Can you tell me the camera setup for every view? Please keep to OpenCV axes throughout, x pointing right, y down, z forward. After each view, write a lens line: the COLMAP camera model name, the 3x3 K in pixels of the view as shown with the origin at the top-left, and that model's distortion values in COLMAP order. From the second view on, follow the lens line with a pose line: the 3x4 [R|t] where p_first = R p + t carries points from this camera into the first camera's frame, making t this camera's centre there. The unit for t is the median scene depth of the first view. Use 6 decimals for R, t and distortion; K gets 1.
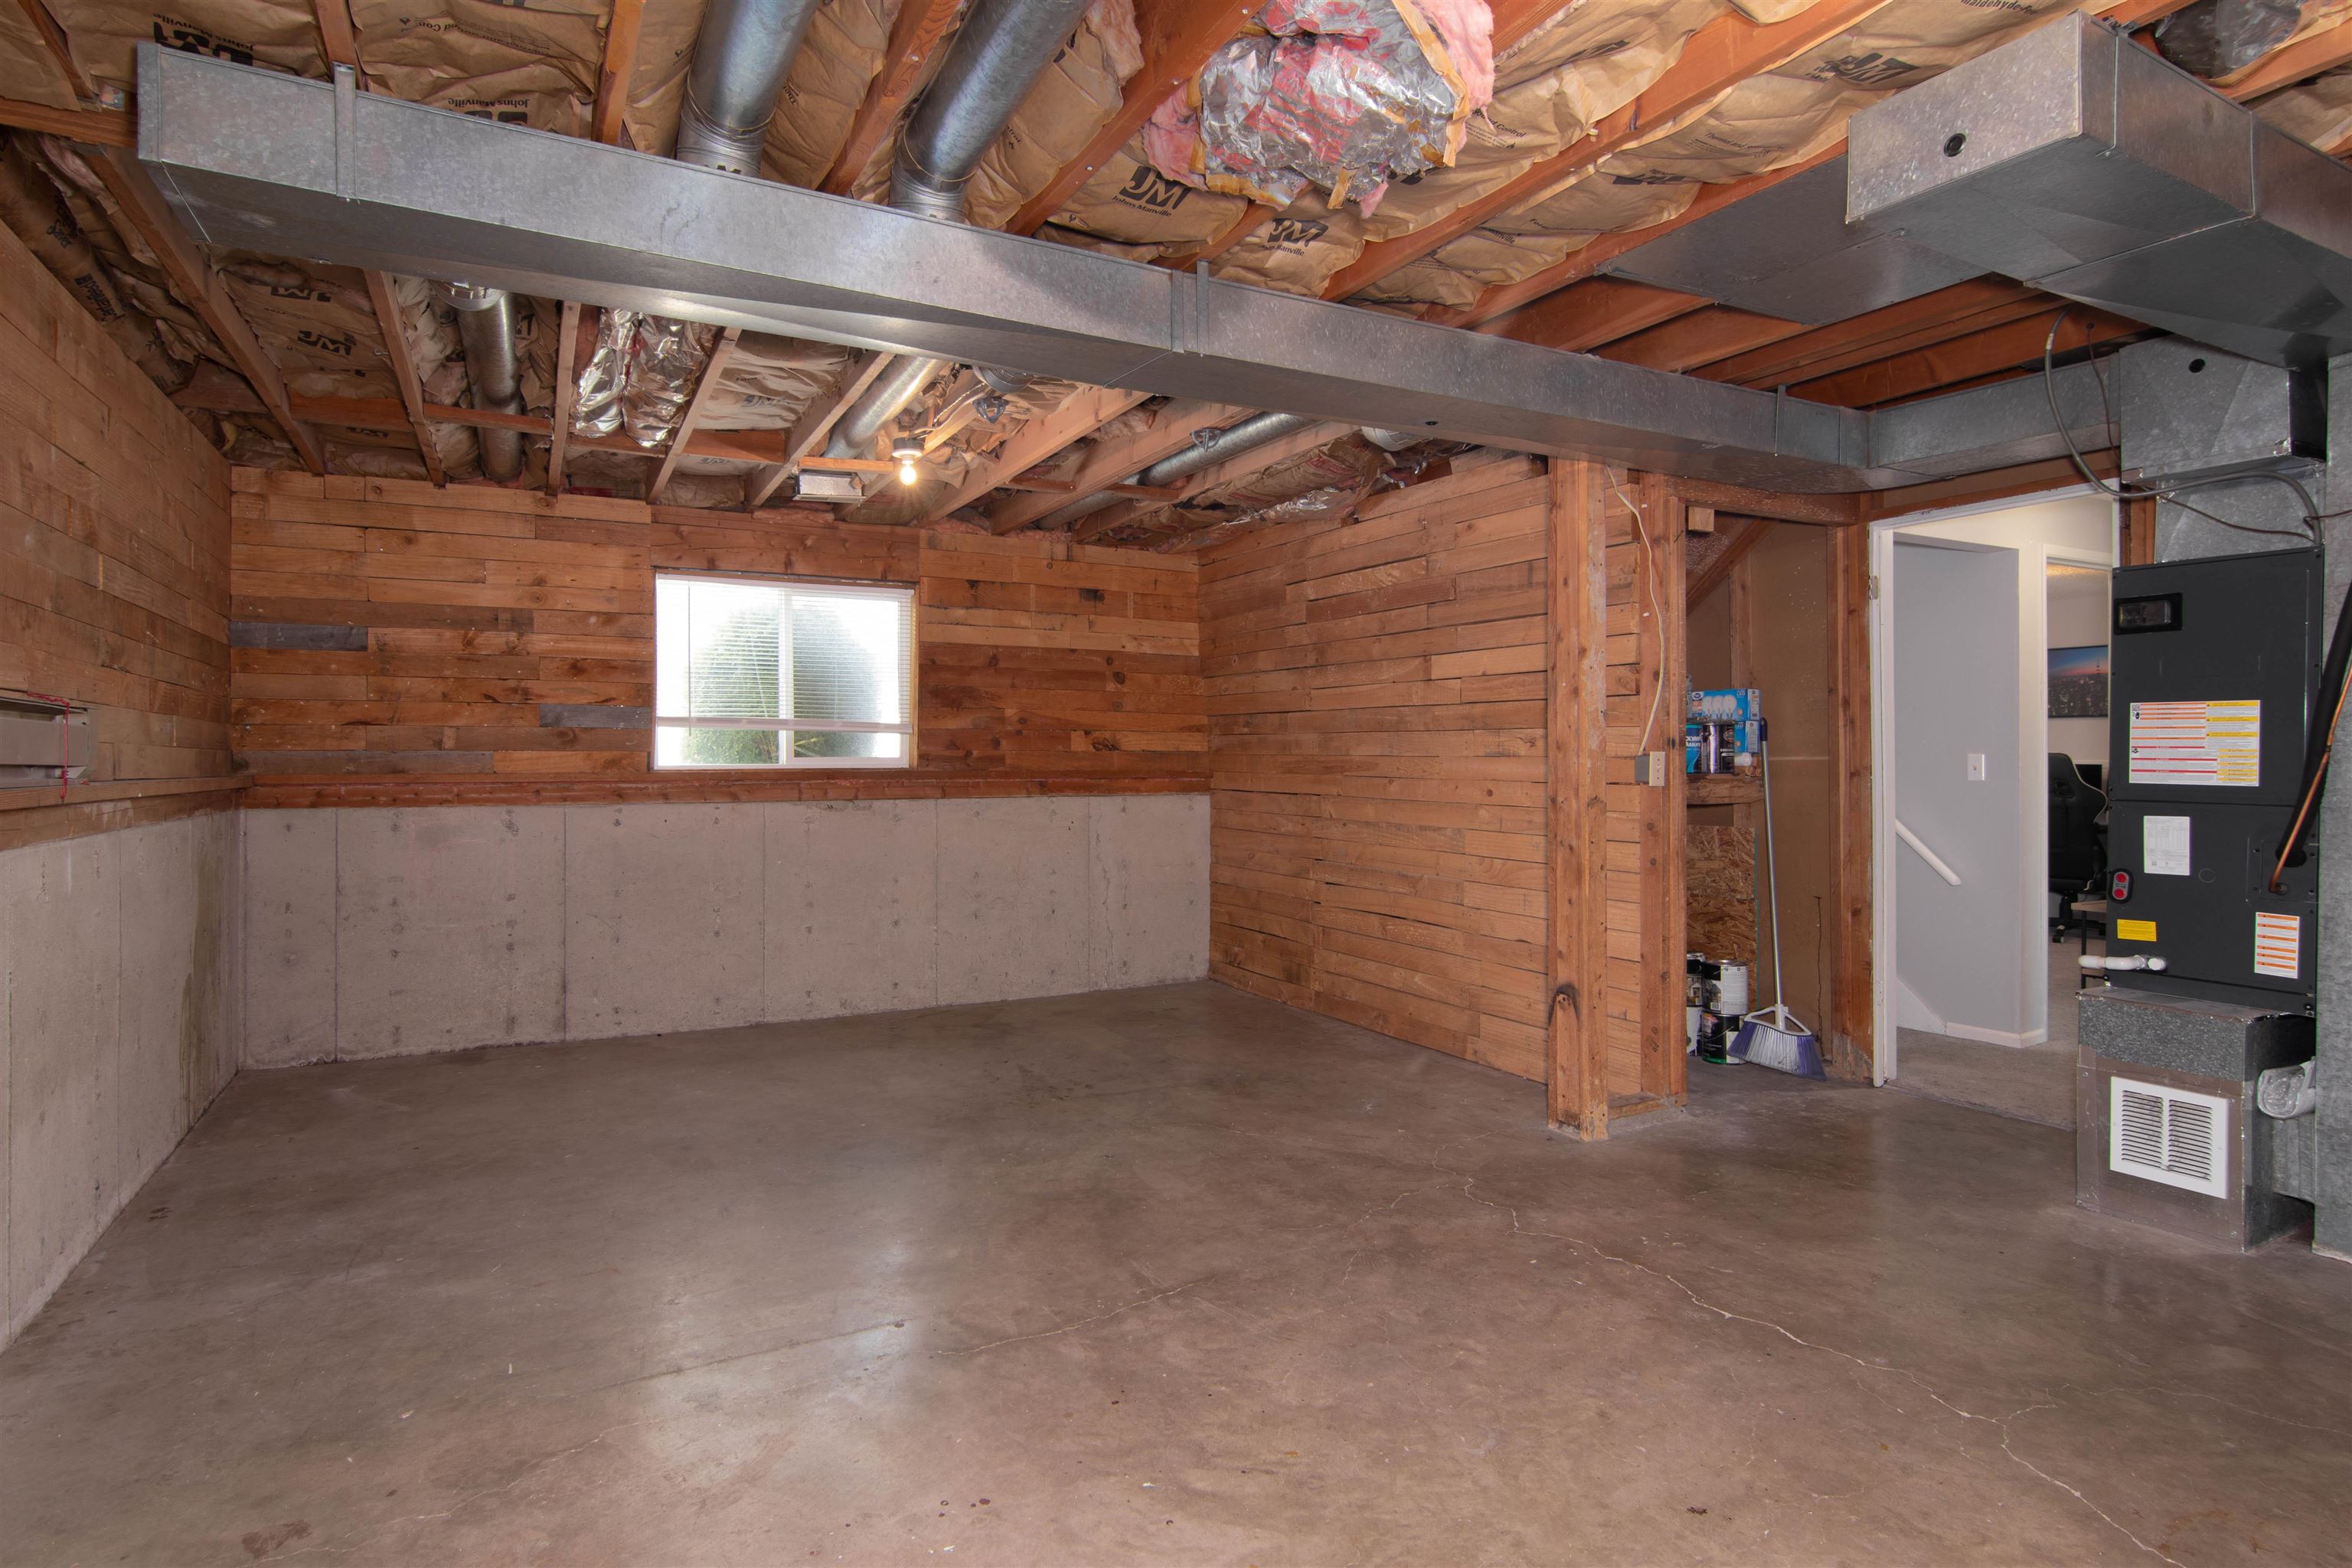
lens RADIAL K [[1203.5, 0, 1171.9], [0, 1203.5, 775.7], [0, 0, 1]] dist [-0.015445, 0.000372]
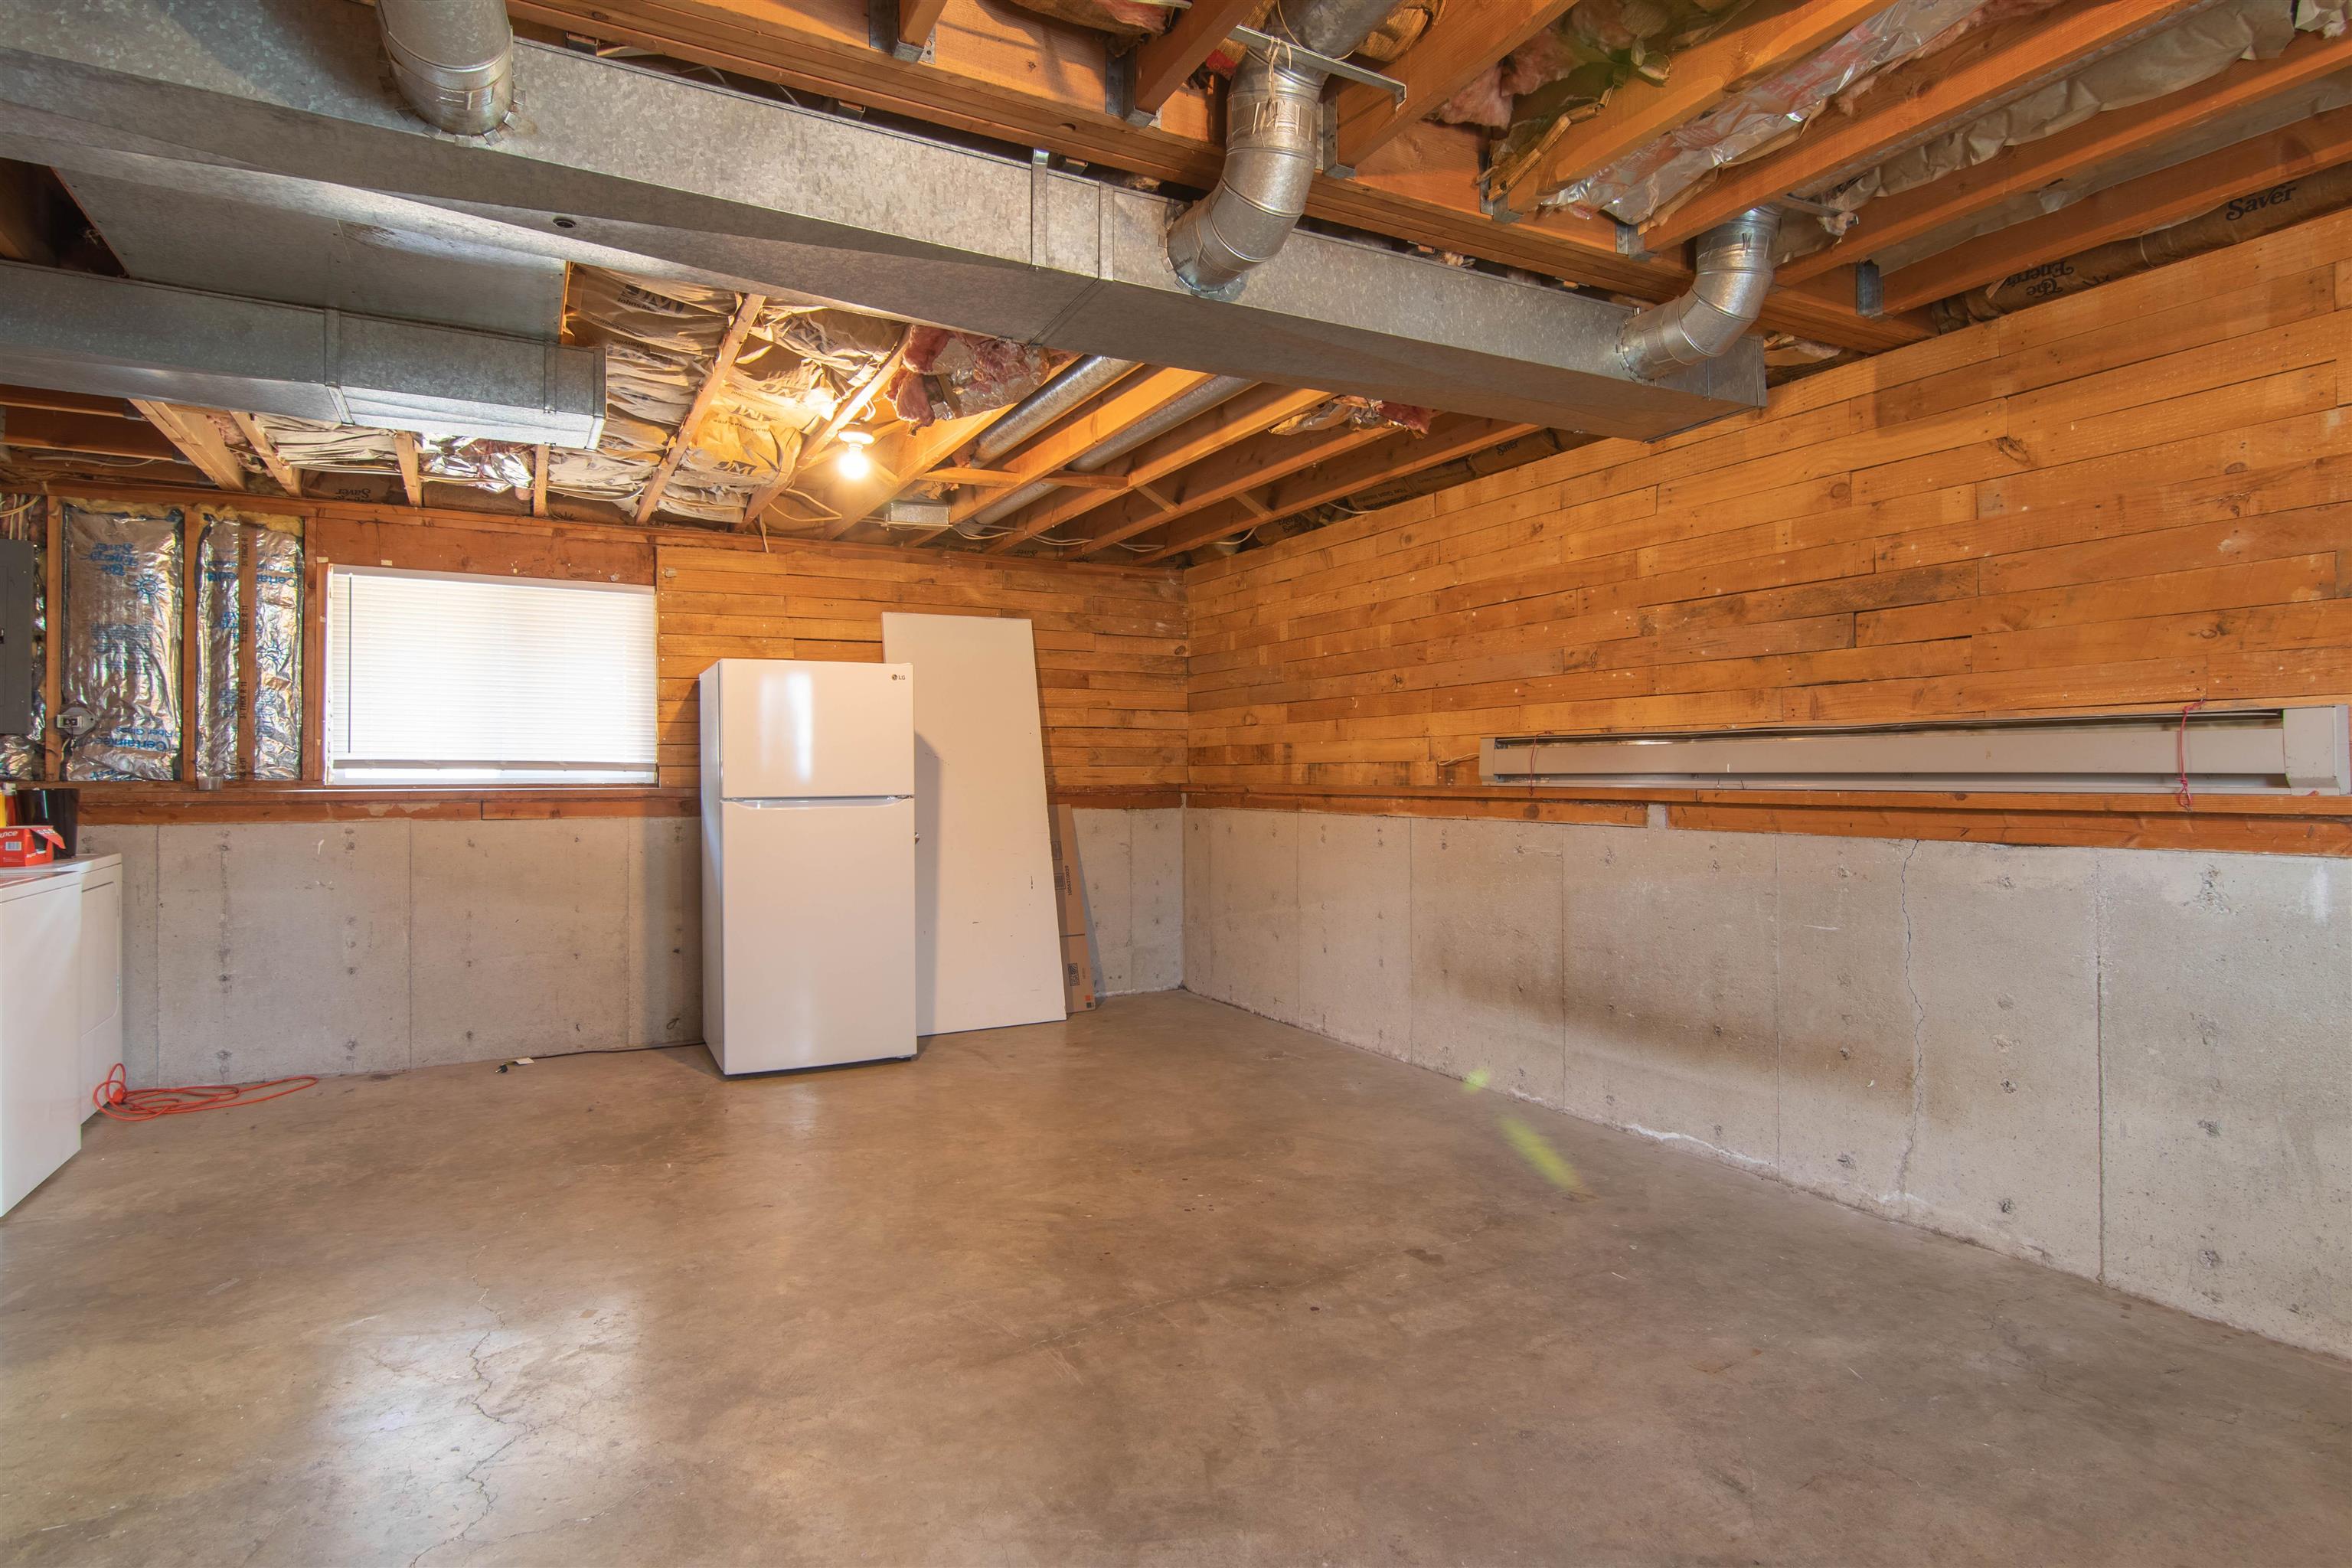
lens RADIAL K [[1203.5, 0, 1174.9], [0, 1203.5, 776.5], [0, 0, 1]] dist [-0.015445, 0.000372]
pose [[-0.999978, 0.004257, 0.005078, -0.114186], [0.004304, 0.999948, 0.009263, -0.009431], [-0.005038, 0.009285, -0.999944, 2.026823]]
